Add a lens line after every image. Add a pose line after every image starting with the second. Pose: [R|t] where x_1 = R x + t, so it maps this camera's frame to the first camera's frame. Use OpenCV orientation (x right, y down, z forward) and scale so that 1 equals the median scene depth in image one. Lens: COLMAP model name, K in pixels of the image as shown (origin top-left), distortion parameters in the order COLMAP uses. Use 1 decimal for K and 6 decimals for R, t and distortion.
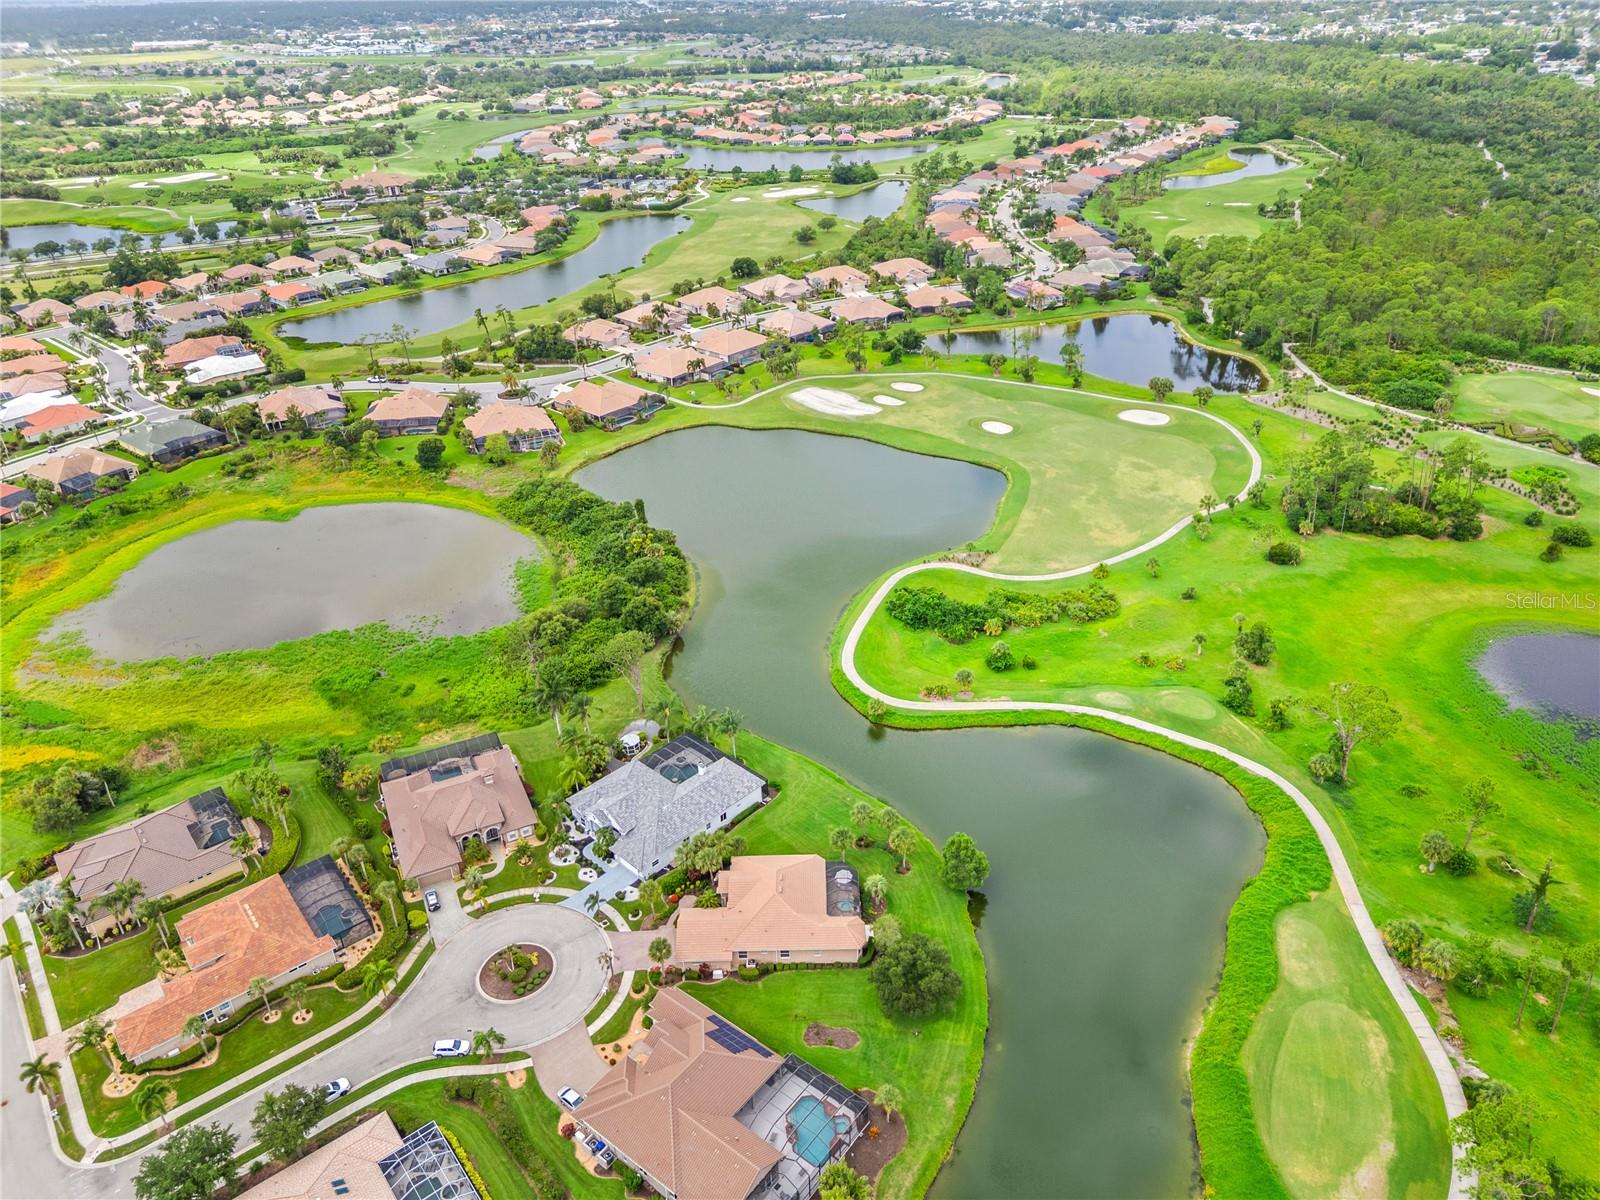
lens RADIAL K [[1131.4, 0, 800.0], [0, 1131.4, 600.0], [0, 0, 1]] dist [0.086548, -0.085546]
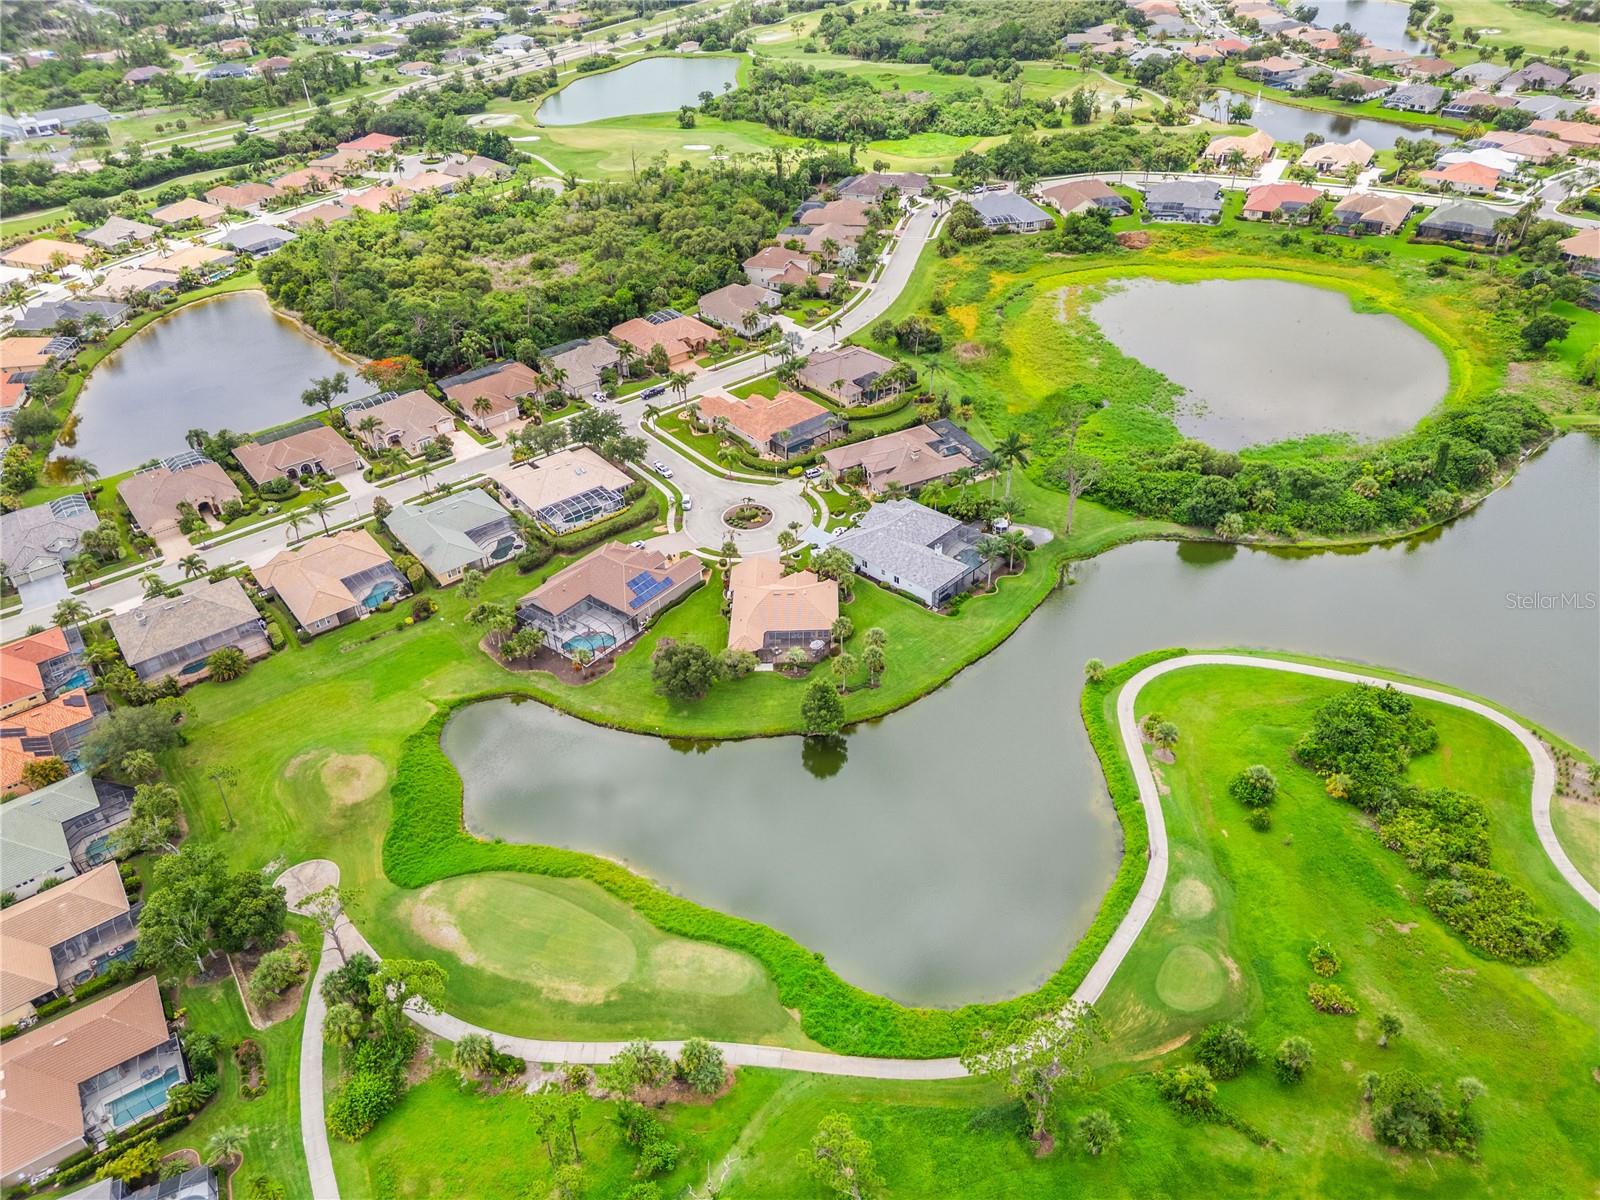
lens RADIAL K [[1131.4, 0, 800.0], [0, 1131.4, 600.0], [0, 0, 1]] dist [0.086548, -0.085546]
pose [[-0.012634, 0.611529, -0.791121, 0.872031], [-0.449585, 0.703227, 0.550768, -0.387135], [0.893148, 0.362634, 0.266050, 0.647465]]
